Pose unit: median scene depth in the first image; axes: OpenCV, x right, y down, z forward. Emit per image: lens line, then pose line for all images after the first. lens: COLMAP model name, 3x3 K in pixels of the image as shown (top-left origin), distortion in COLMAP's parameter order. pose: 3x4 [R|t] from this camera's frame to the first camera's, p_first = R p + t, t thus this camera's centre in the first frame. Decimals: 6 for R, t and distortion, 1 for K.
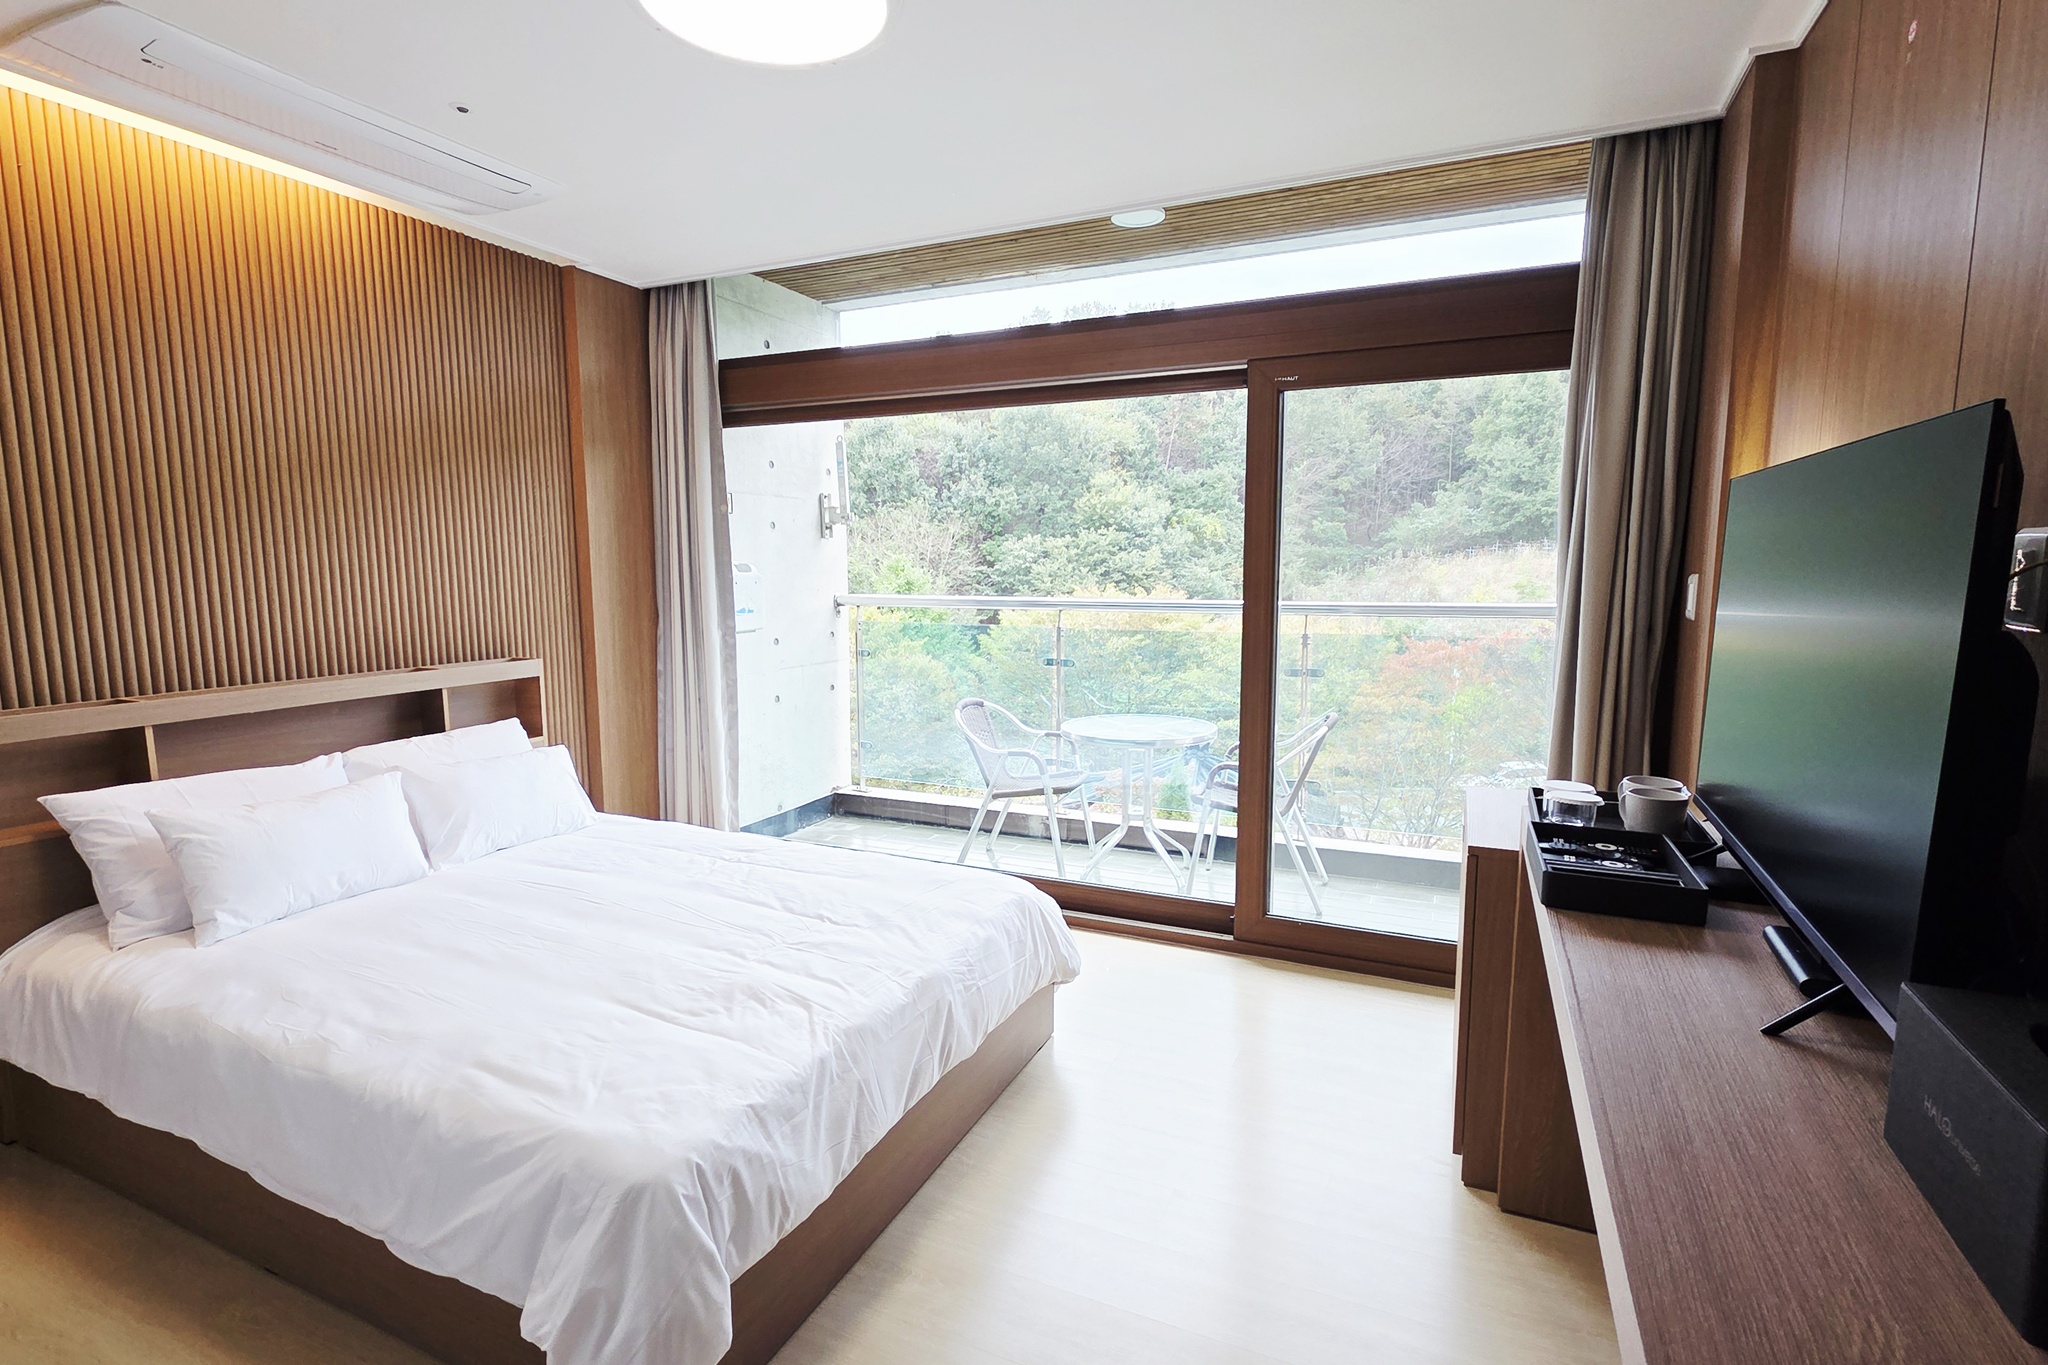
lens RADIAL K [[968.5, 0, 1018.3], [0, 968.5, 679.6], [0, 0, 1]] dist [-0.001909, -0.001102]
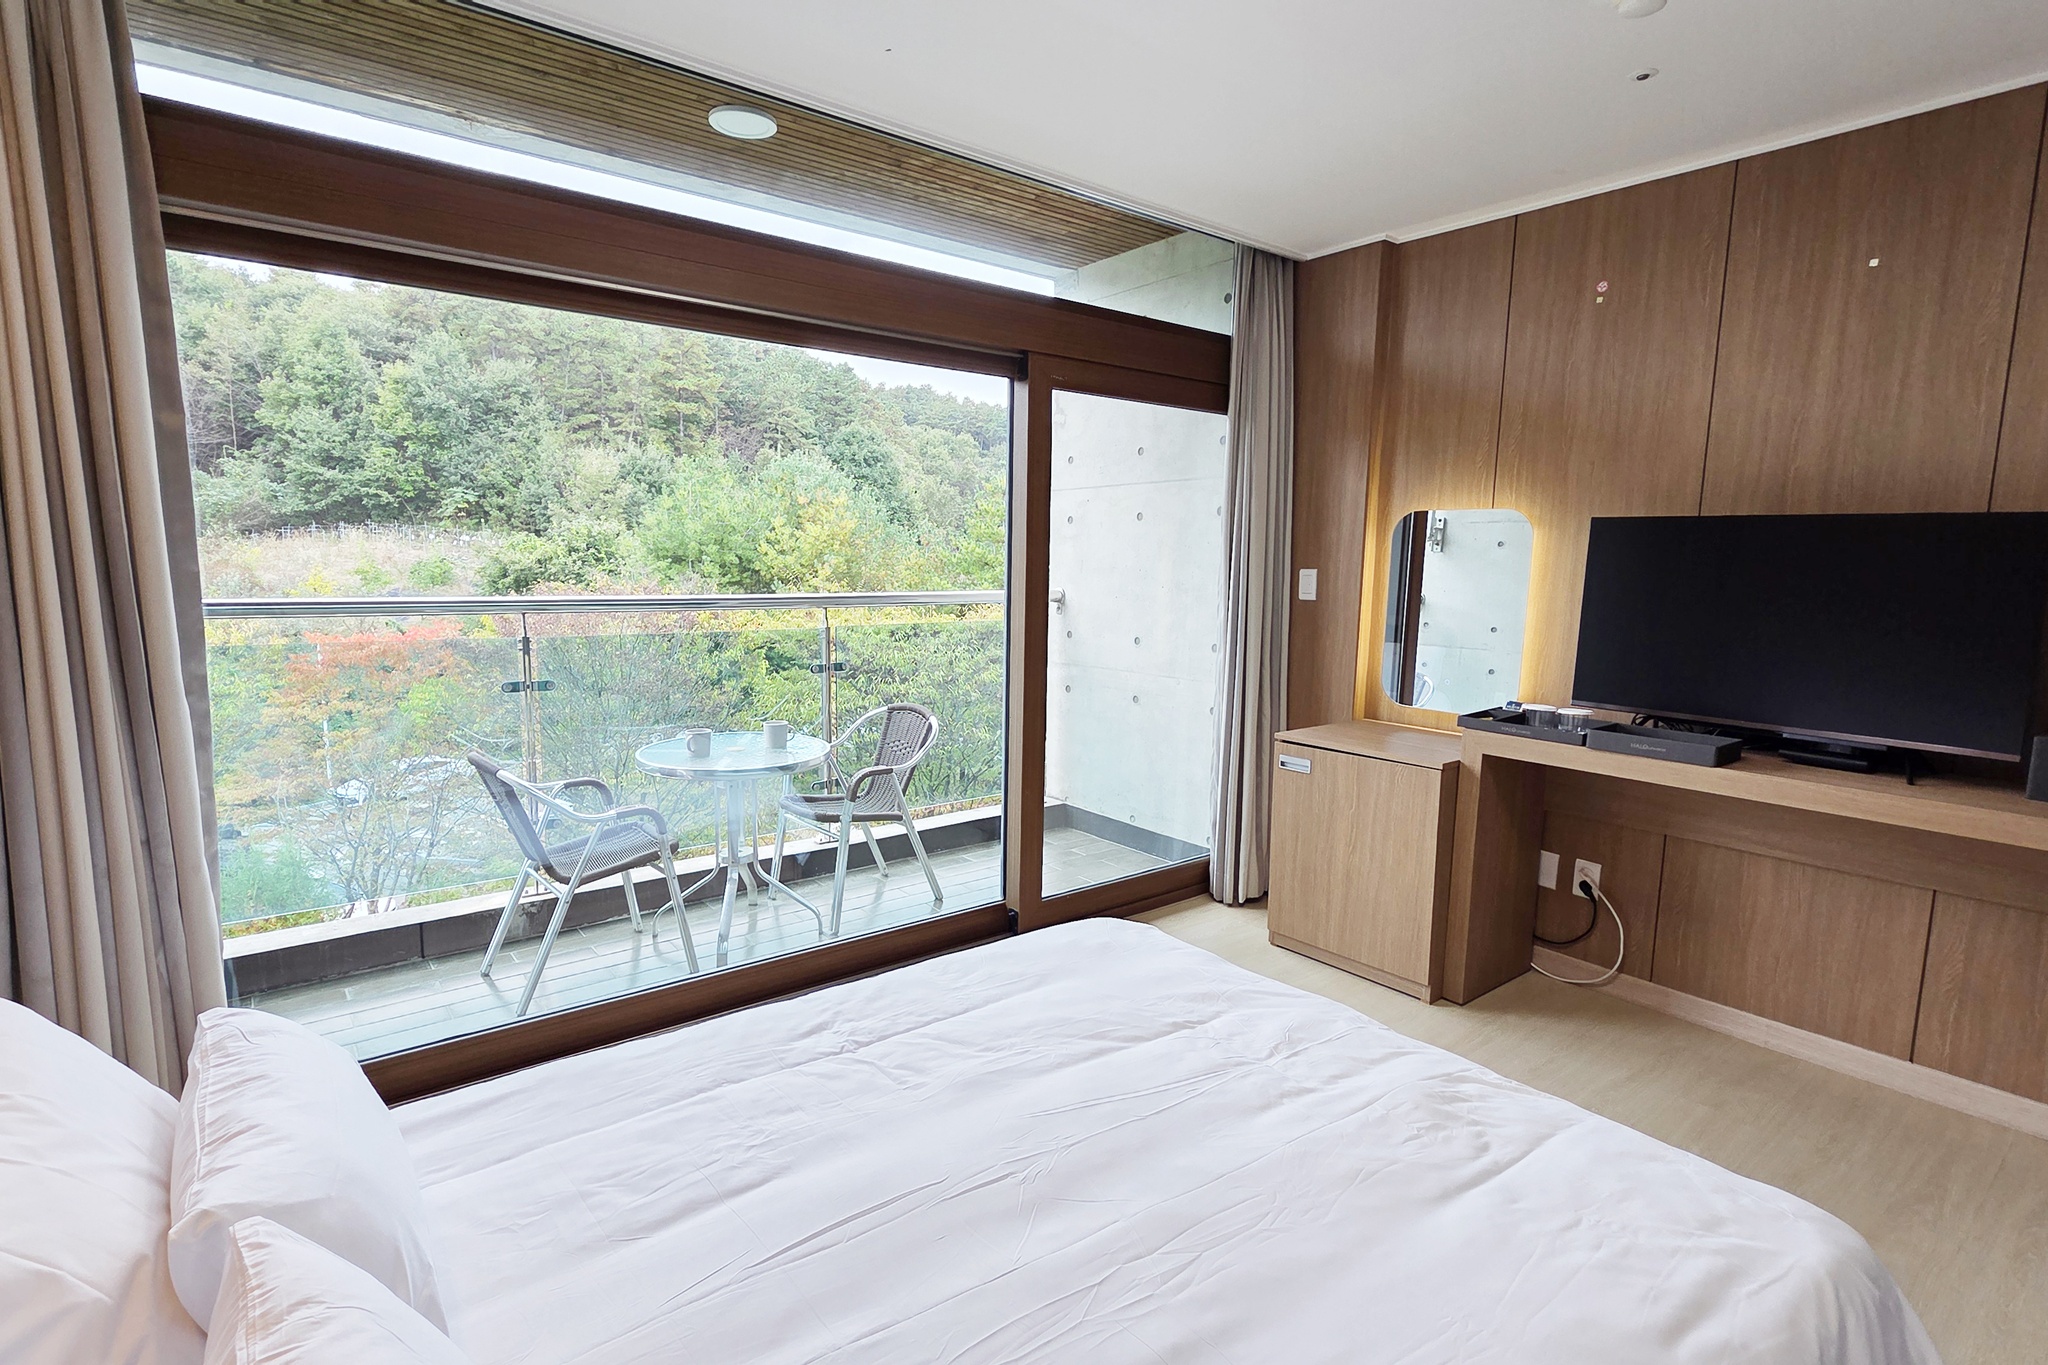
lens RADIAL K [[968.5, 0, 1006.5], [0, 968.5, 686.6], [0, 0, 1]] dist [-0.001909, -0.001102]
pose [[0.479048, -0.108147, 0.871101, -0.766449], [0.087924, 0.993302, 0.074966, -0.074480], [-0.873374, 0.040678, 0.485348, 0.628480]]
